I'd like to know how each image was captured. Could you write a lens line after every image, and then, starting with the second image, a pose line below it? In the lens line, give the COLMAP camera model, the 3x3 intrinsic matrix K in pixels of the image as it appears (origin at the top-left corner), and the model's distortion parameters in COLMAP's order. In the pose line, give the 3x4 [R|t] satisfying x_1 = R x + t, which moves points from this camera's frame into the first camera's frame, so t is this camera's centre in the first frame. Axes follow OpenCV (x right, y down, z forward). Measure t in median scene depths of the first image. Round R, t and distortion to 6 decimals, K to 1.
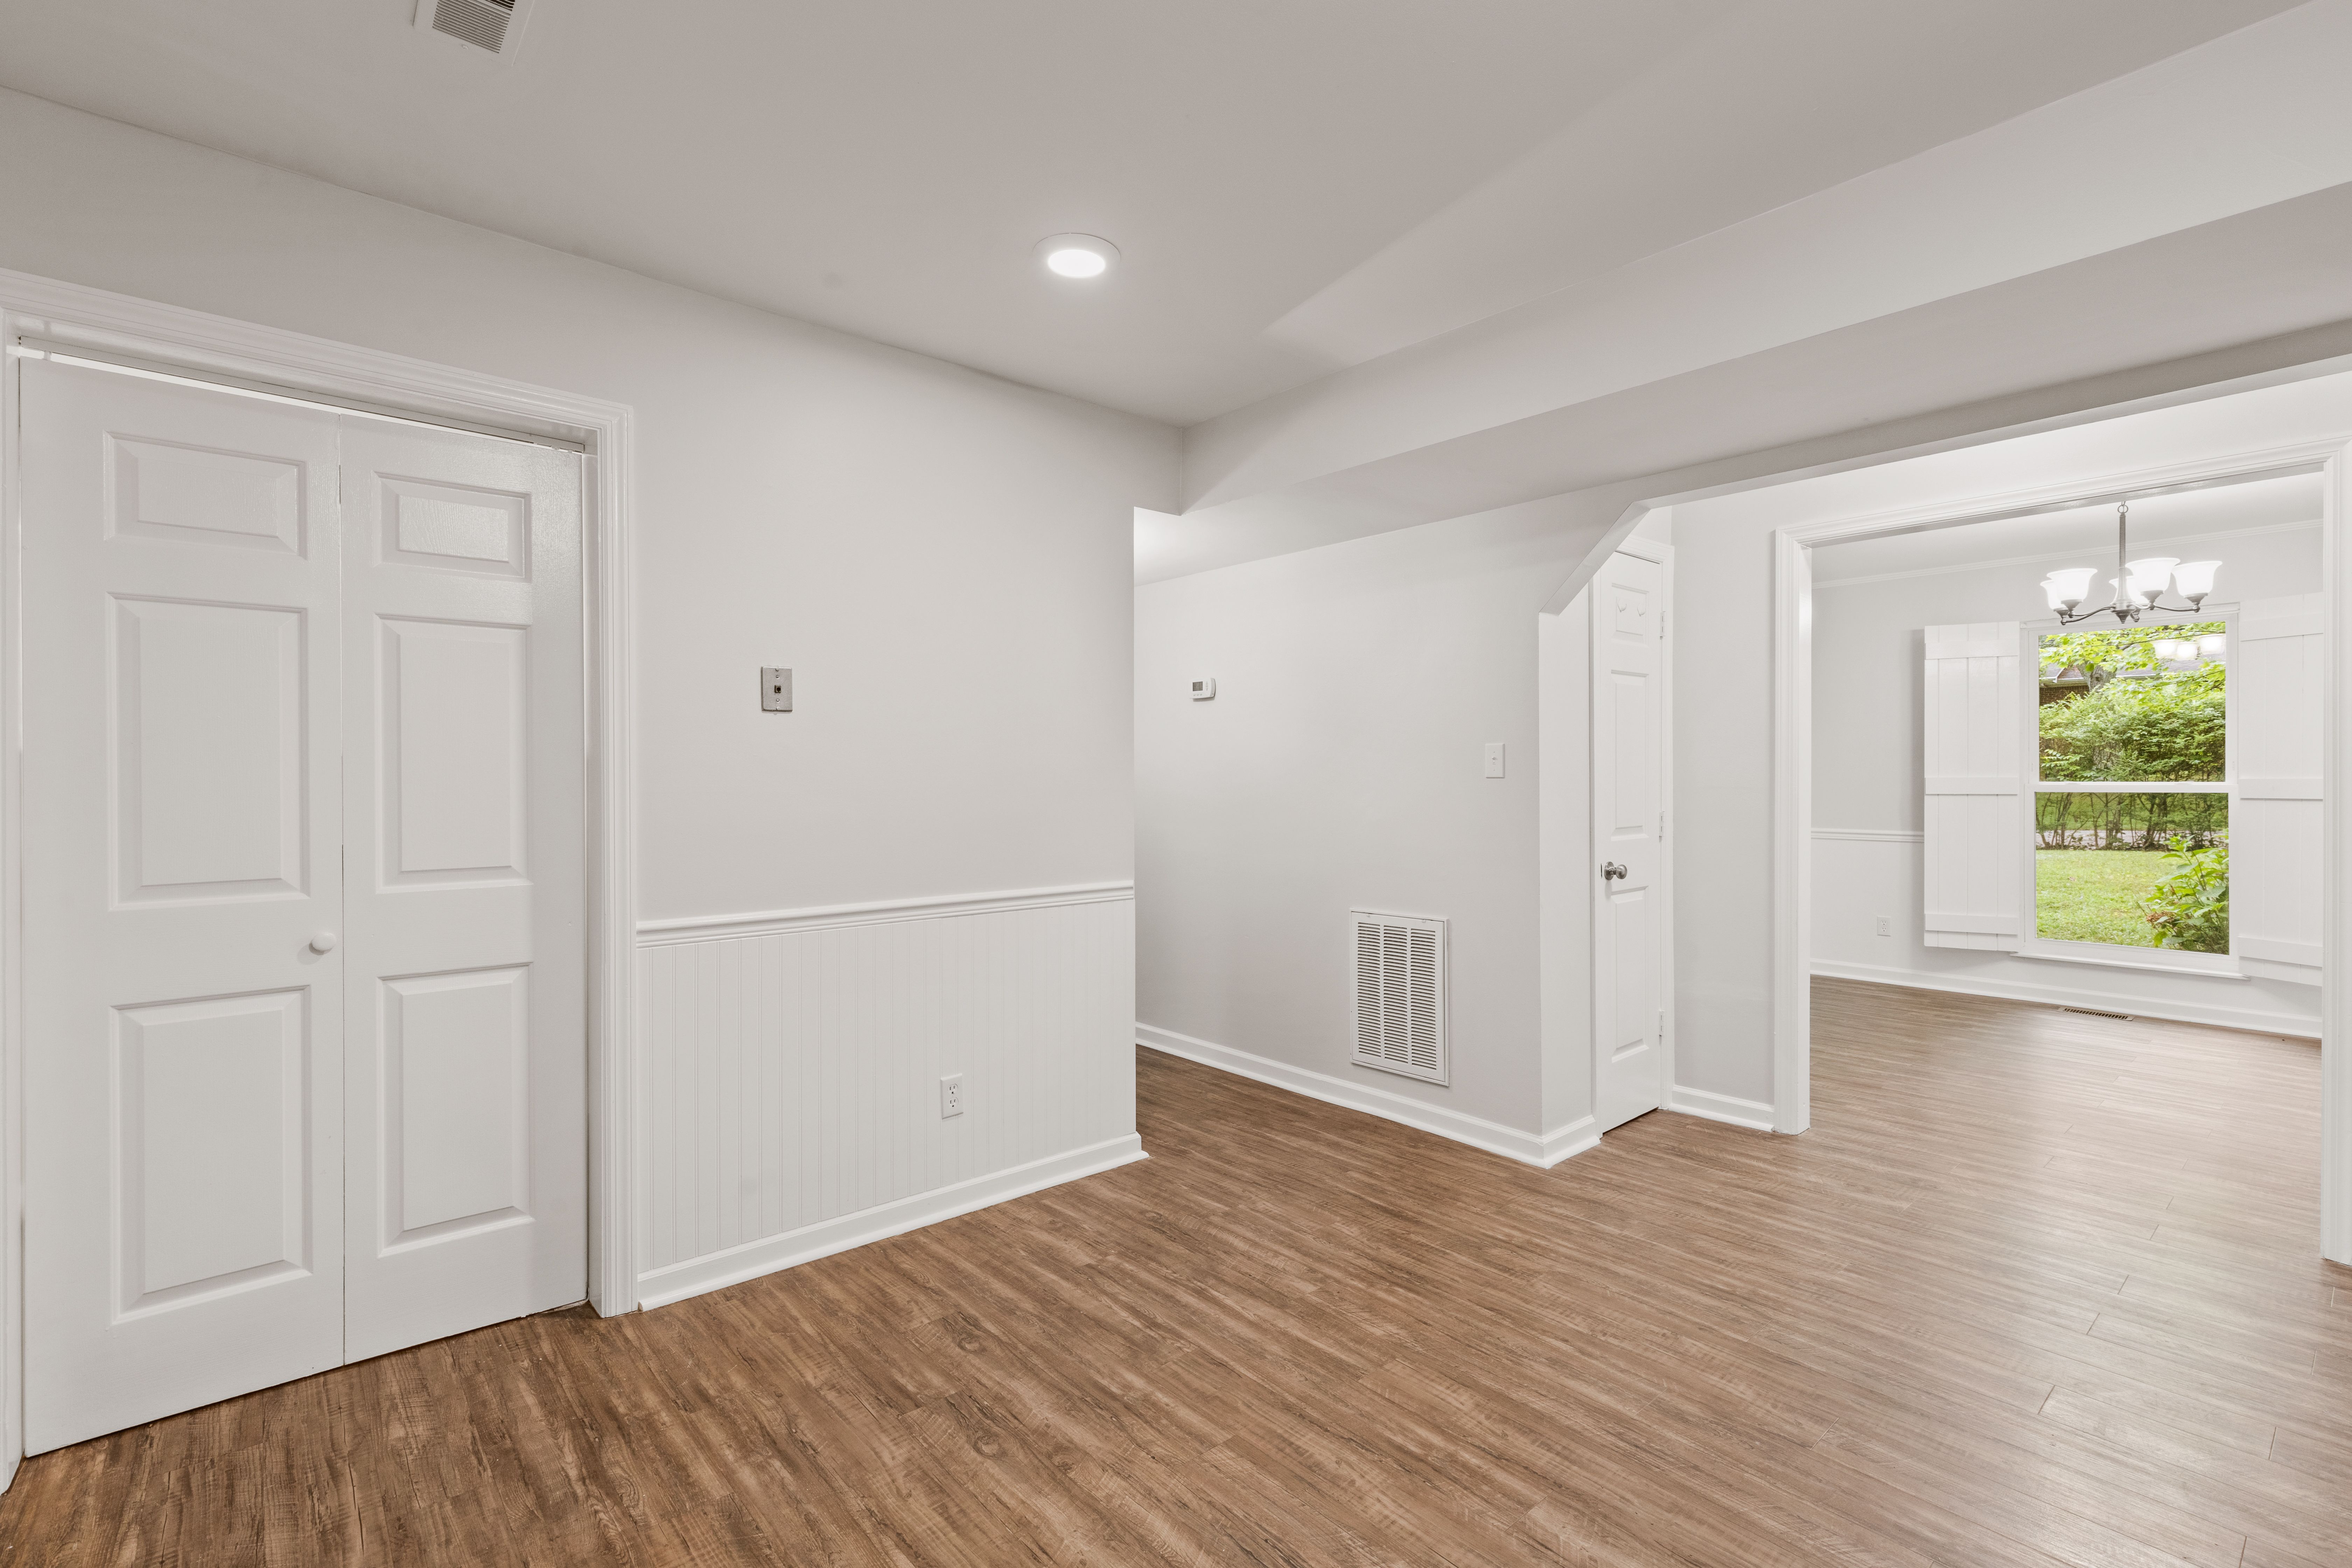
lens RADIAL K [[1043.9, 0, 1175.3], [0, 1043.9, 767.6], [0, 0, 1]] dist [0.002036, -0.001488]
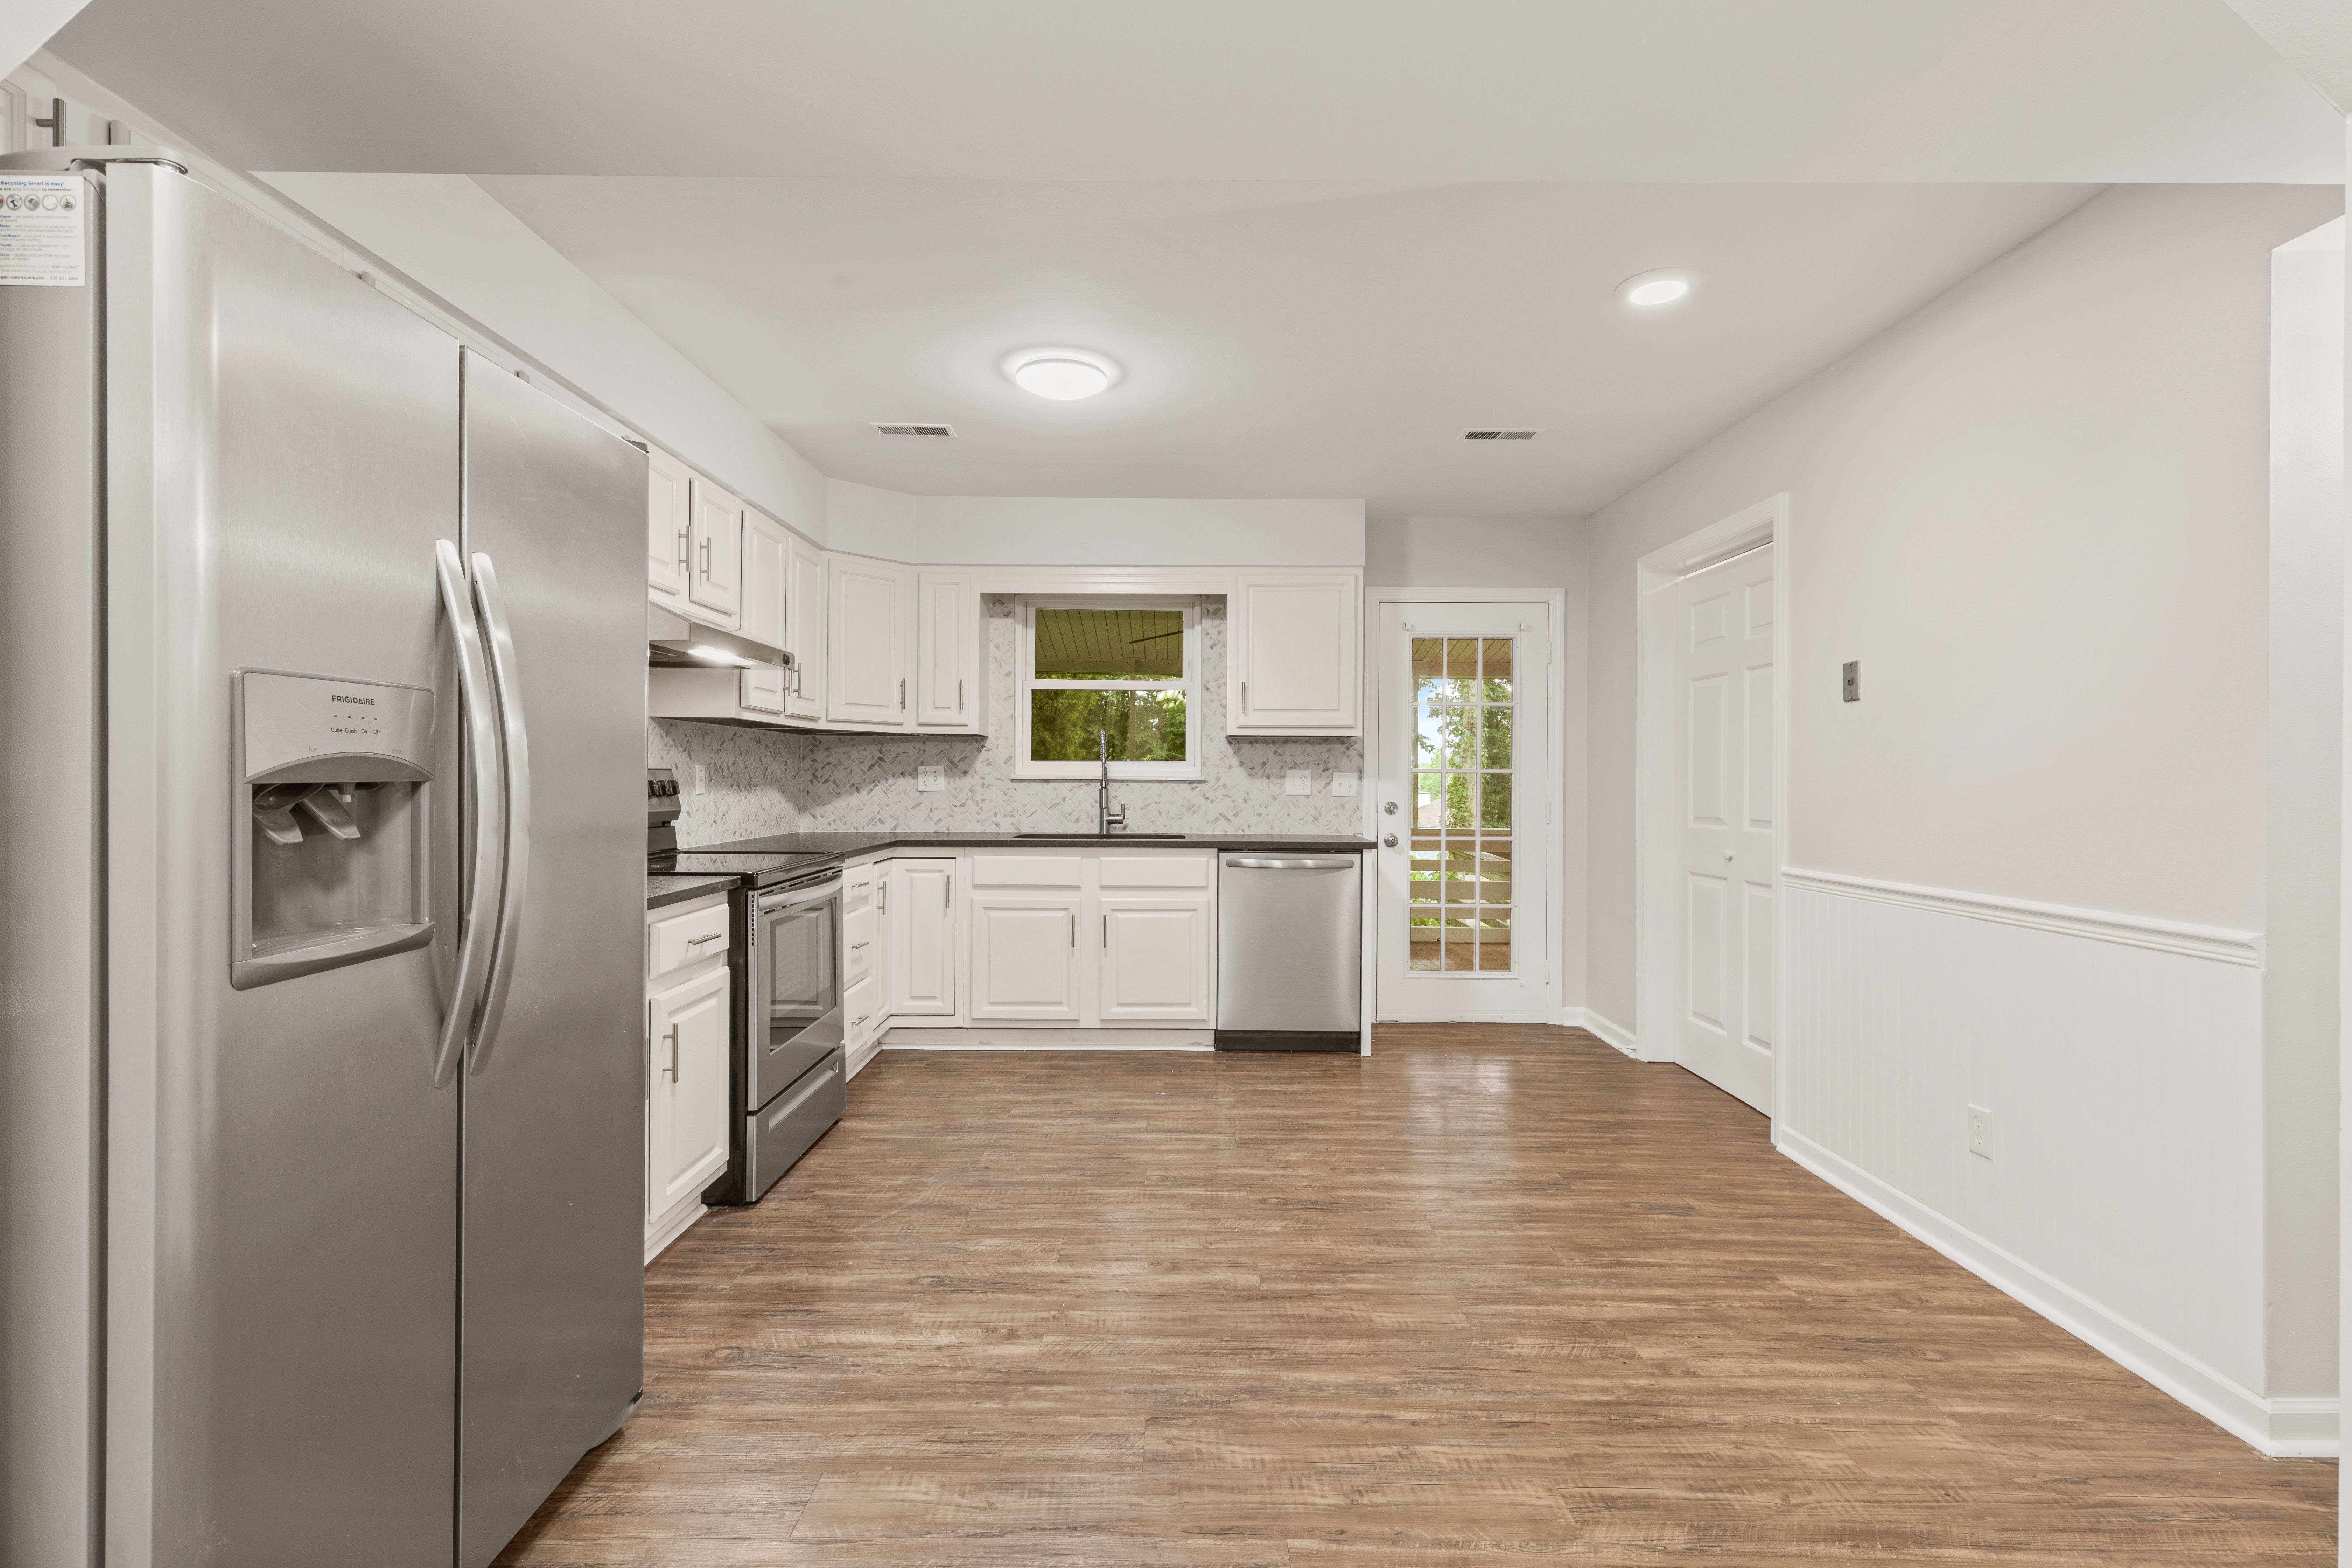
lens RADIAL K [[1043.9, 0, 1153.2], [0, 1043.9, 774.9], [0, 0, 1]] dist [0.002036, -0.001488]
pose [[-0.671875, -0.005760, -0.740642, 1.034989], [0.006182, 0.999891, -0.013385, 0.041878], [0.740639, -0.013572, -0.671766, 1.295135]]
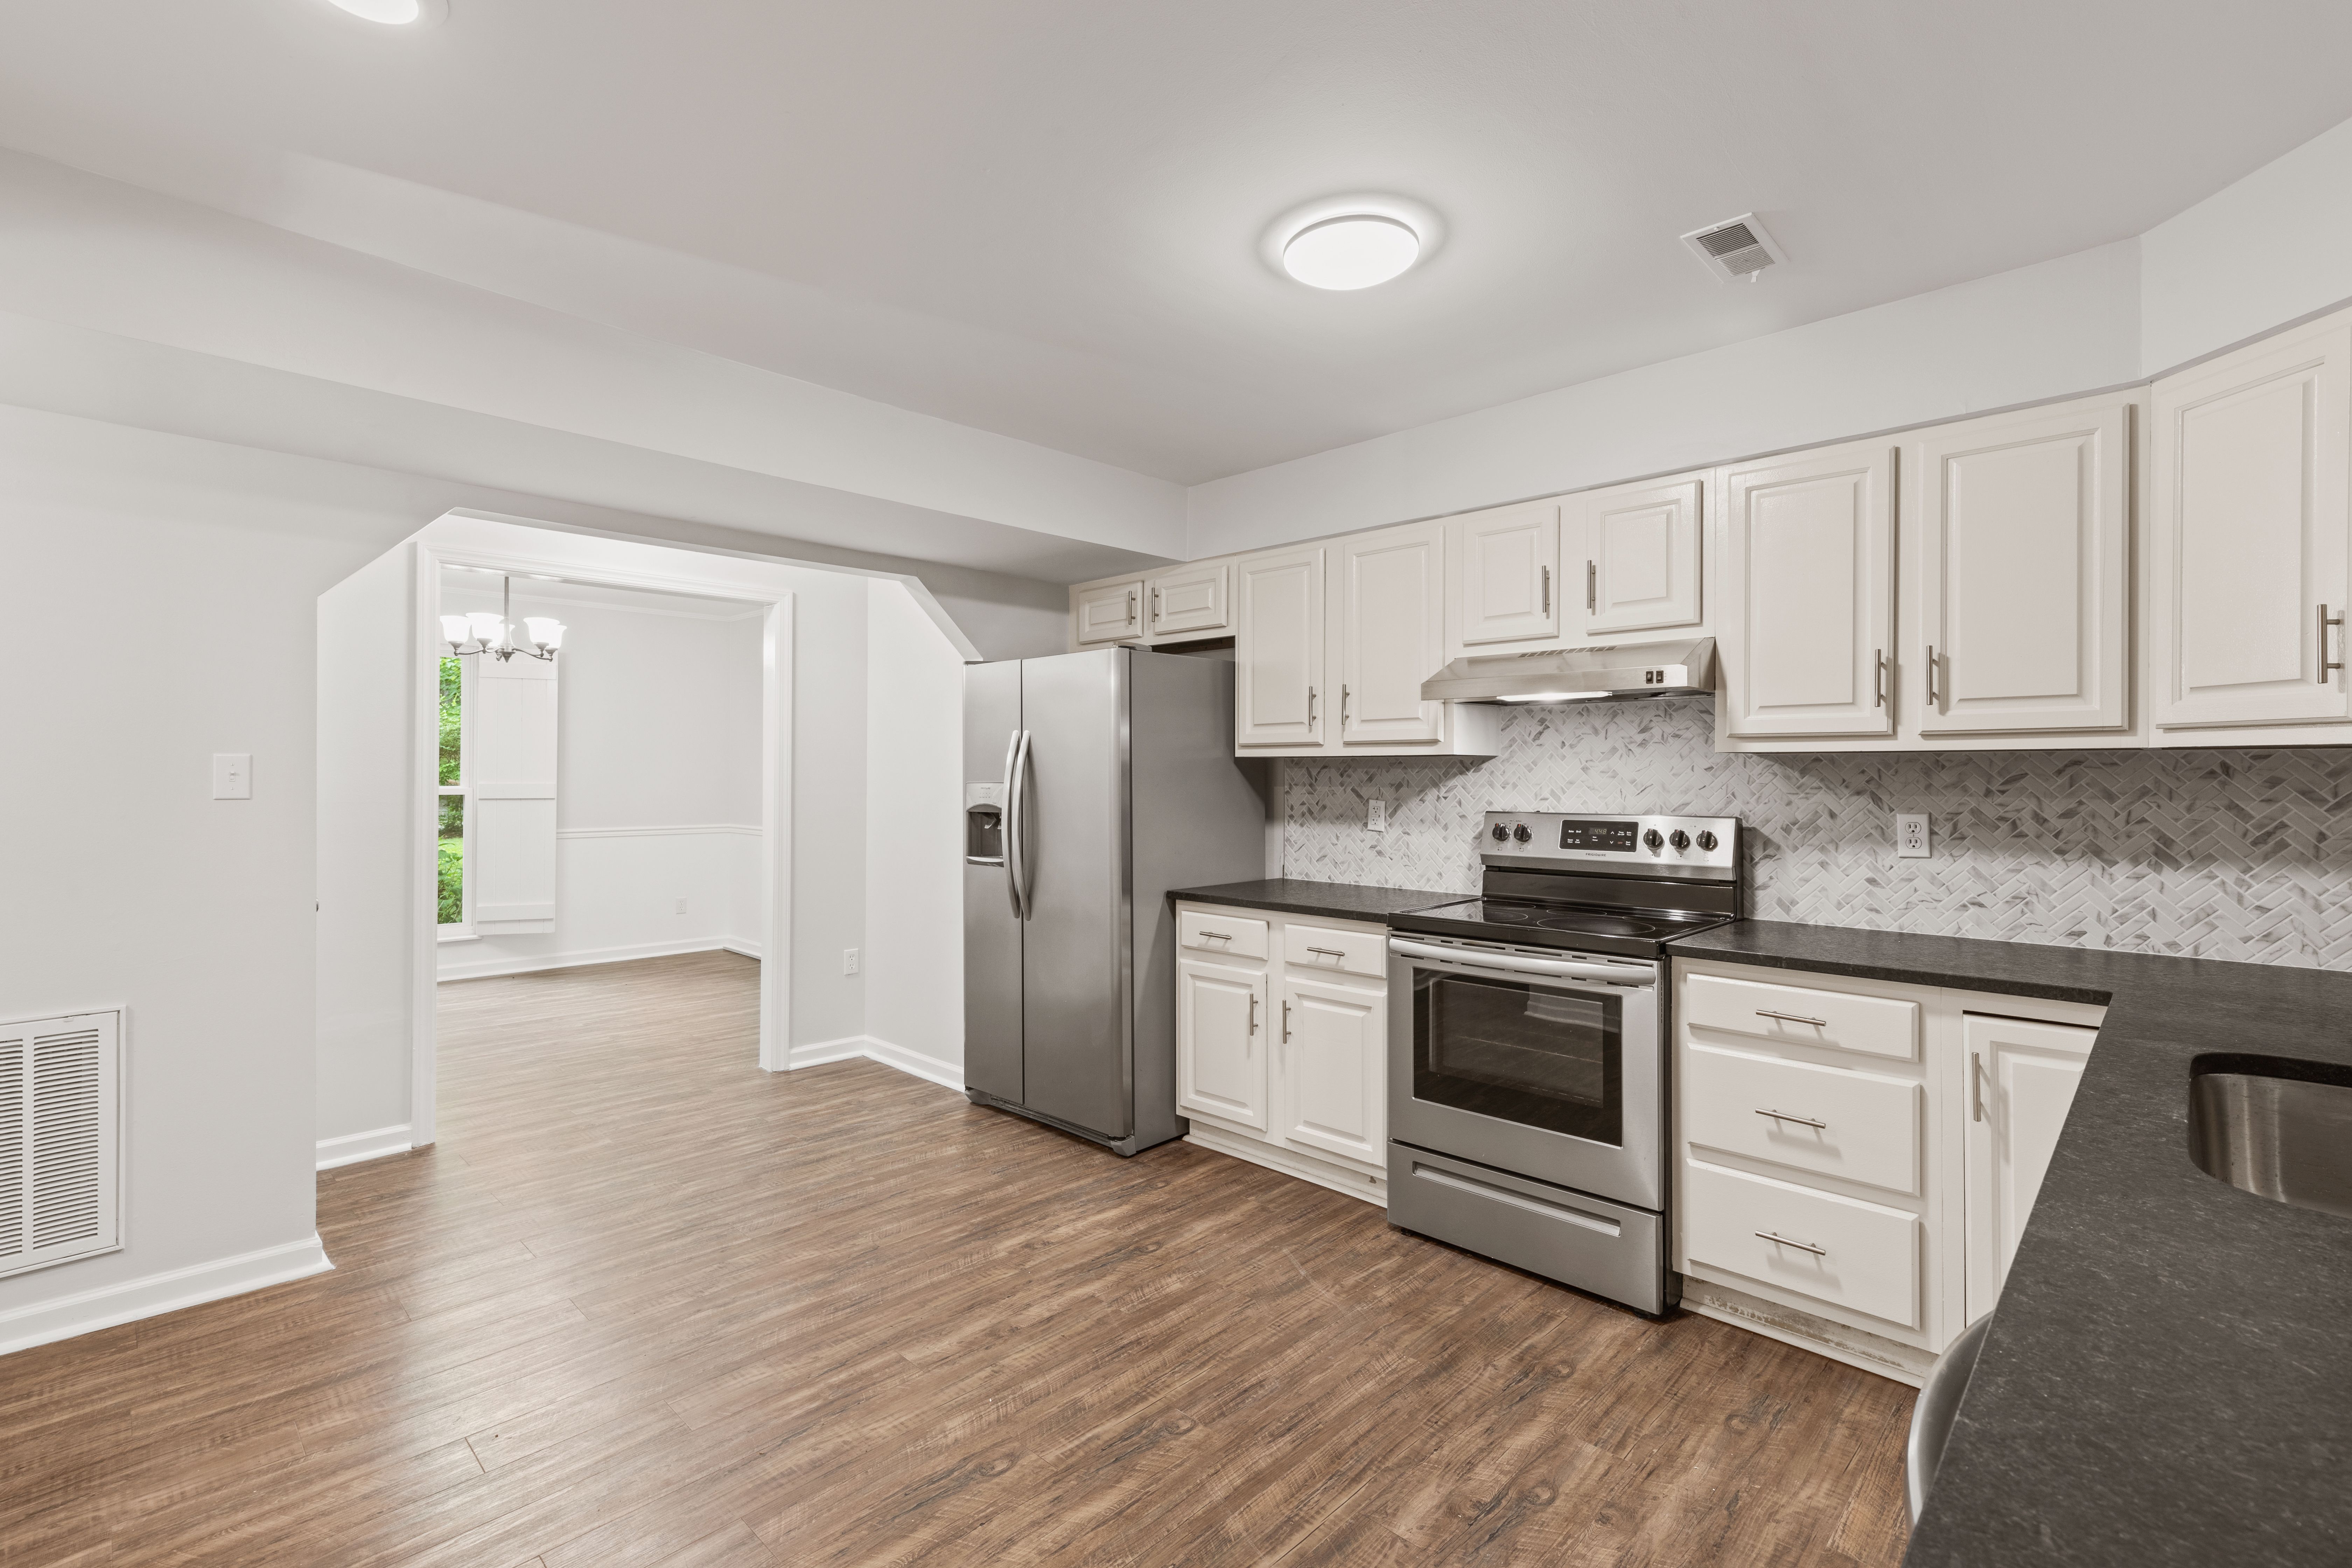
lens RADIAL K [[1043.9, 0, 1195.9], [0, 1043.9, 774.7], [0, 0, 1]] dist [0.002036, -0.001488]
pose [[-0.105465, -0.000220, 0.994423, -0.717820], [-0.019549, 0.999807, -0.001852, -0.025017], [-0.994231, -0.019635, -0.105449, 0.555730]]
